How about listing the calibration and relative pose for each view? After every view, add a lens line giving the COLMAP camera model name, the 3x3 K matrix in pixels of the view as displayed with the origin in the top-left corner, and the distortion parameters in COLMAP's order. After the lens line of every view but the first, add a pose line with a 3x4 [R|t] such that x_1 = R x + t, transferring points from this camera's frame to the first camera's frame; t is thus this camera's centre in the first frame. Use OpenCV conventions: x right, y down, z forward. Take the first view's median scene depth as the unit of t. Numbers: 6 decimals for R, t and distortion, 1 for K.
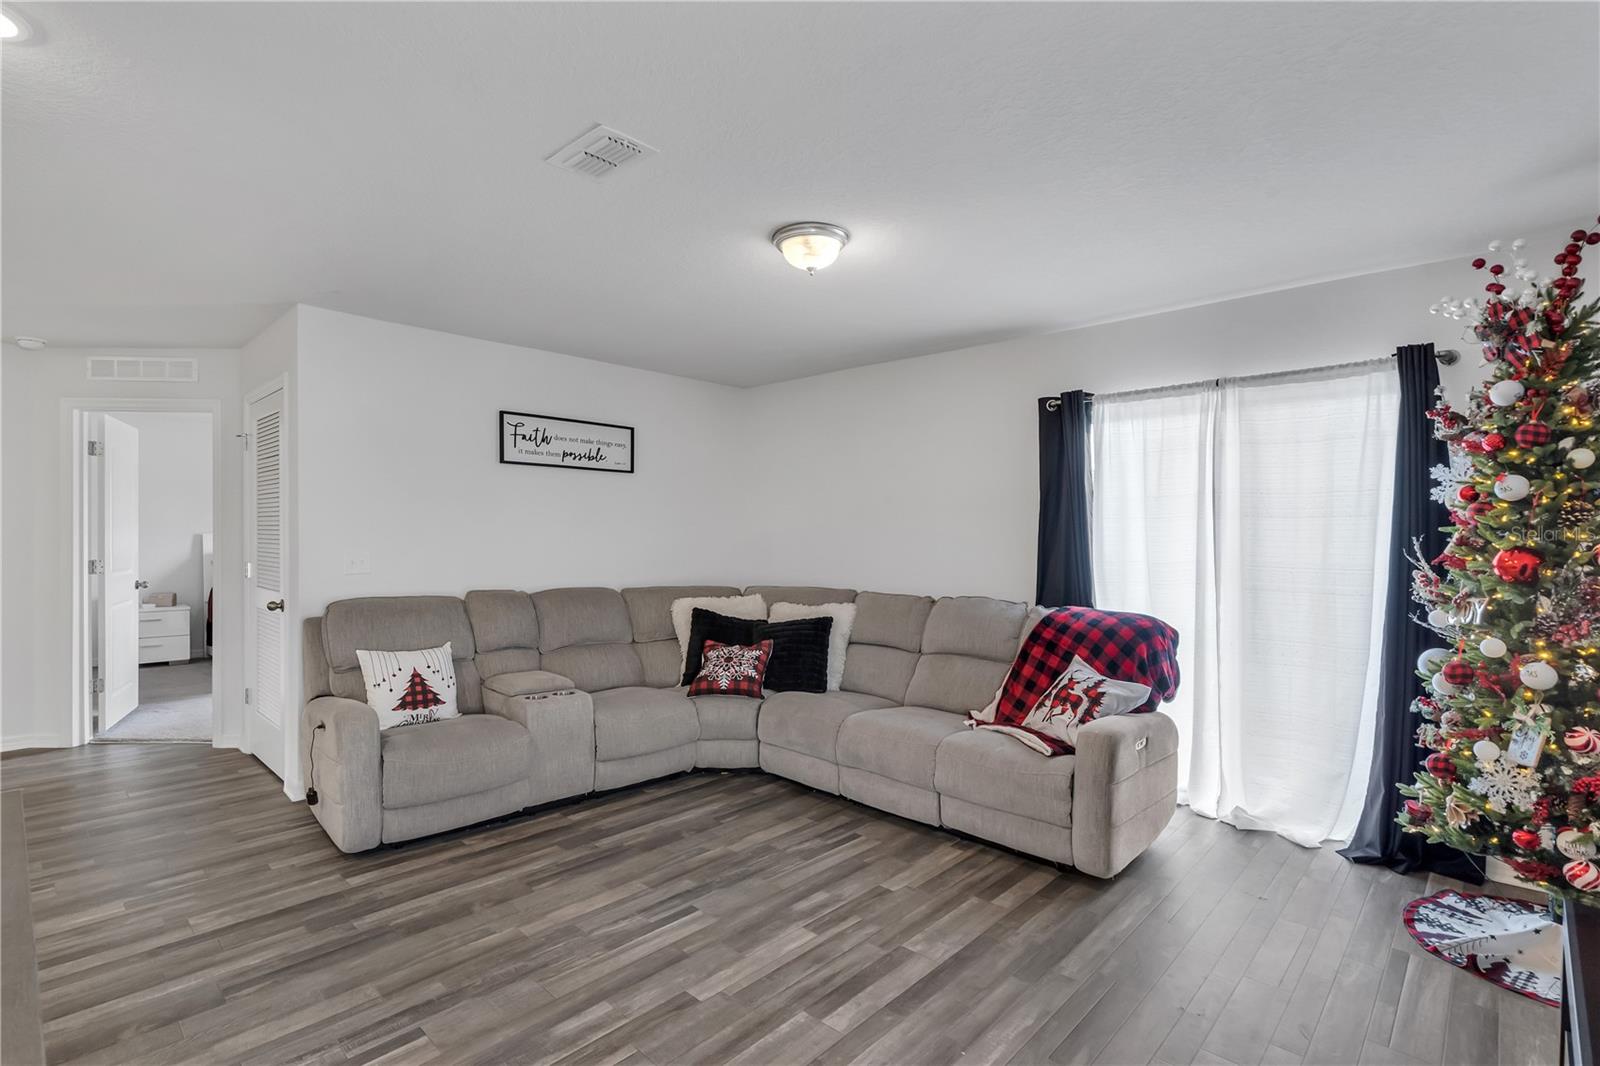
lens RADIAL K [[737.7, 0, 798.3], [0, 737.7, 536.7], [0, 0, 1]] dist [-0.011900, 0.001528]
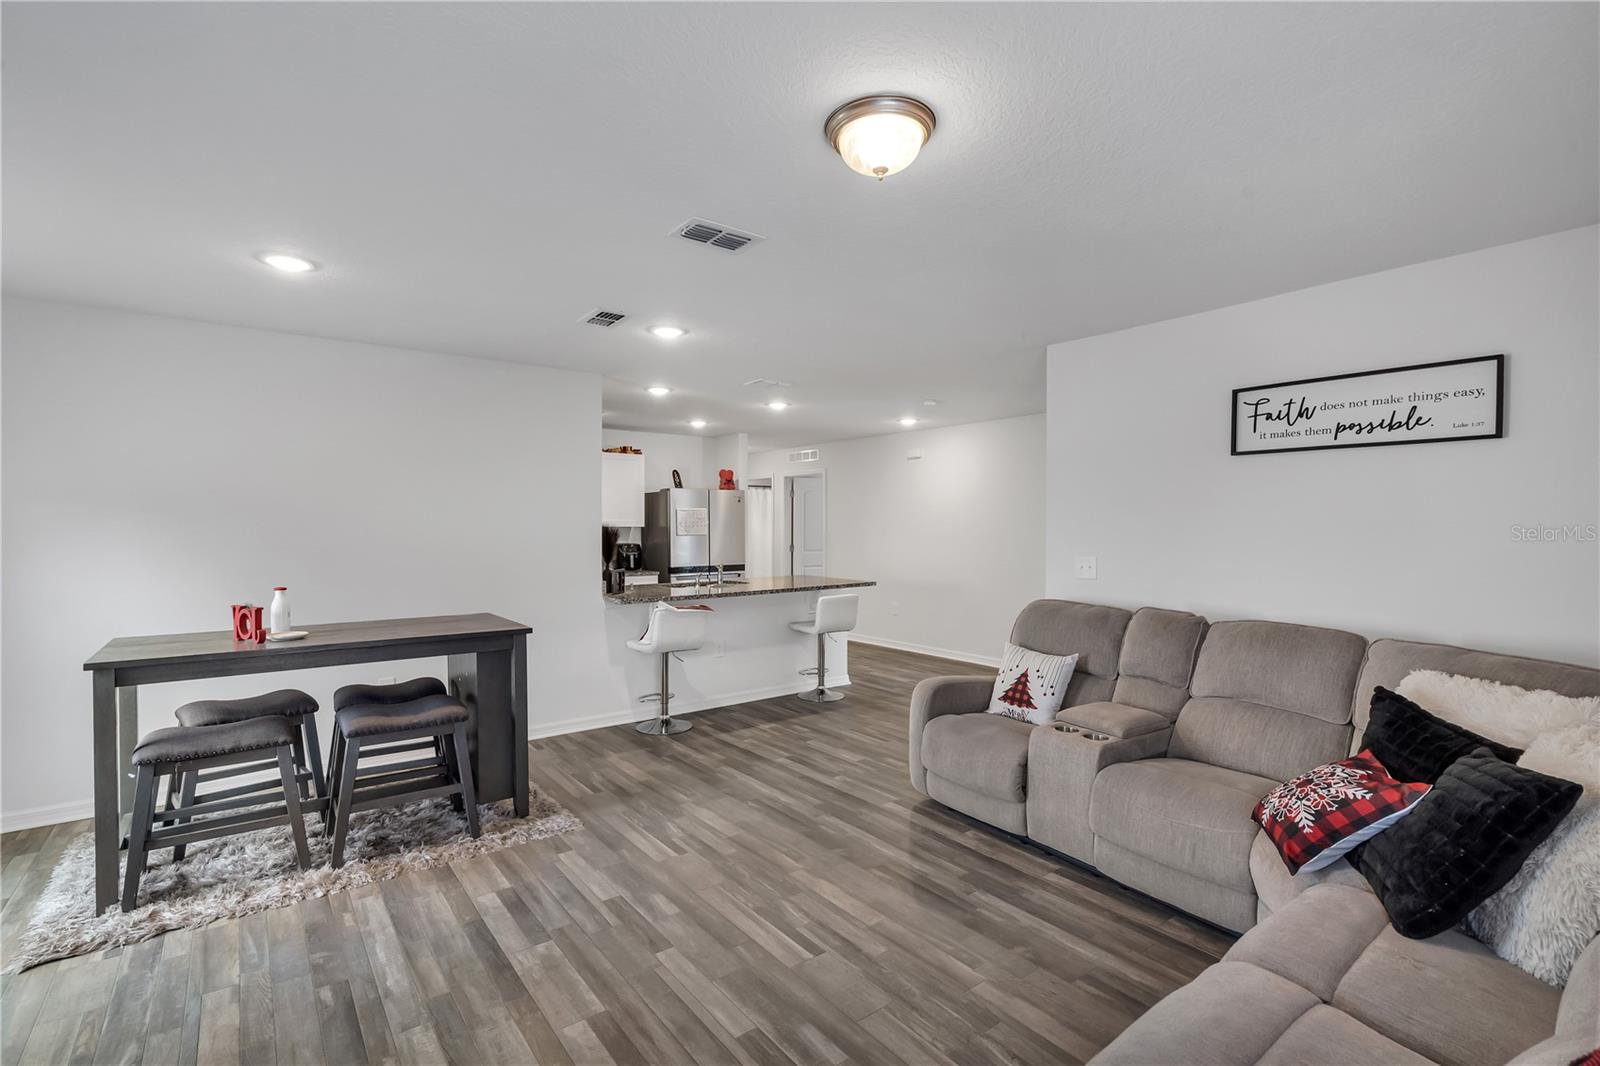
lens RADIAL K [[737.7, 0, 807.4], [0, 737.7, 529.5], [0, 0, 1]] dist [-0.011900, 0.001528]
pose [[-0.154667, 0.004808, -0.987955, 0.586923], [-0.001342, 0.999986, 0.005077, -0.028810], [0.987966, 0.002111, -0.154658, 0.848264]]
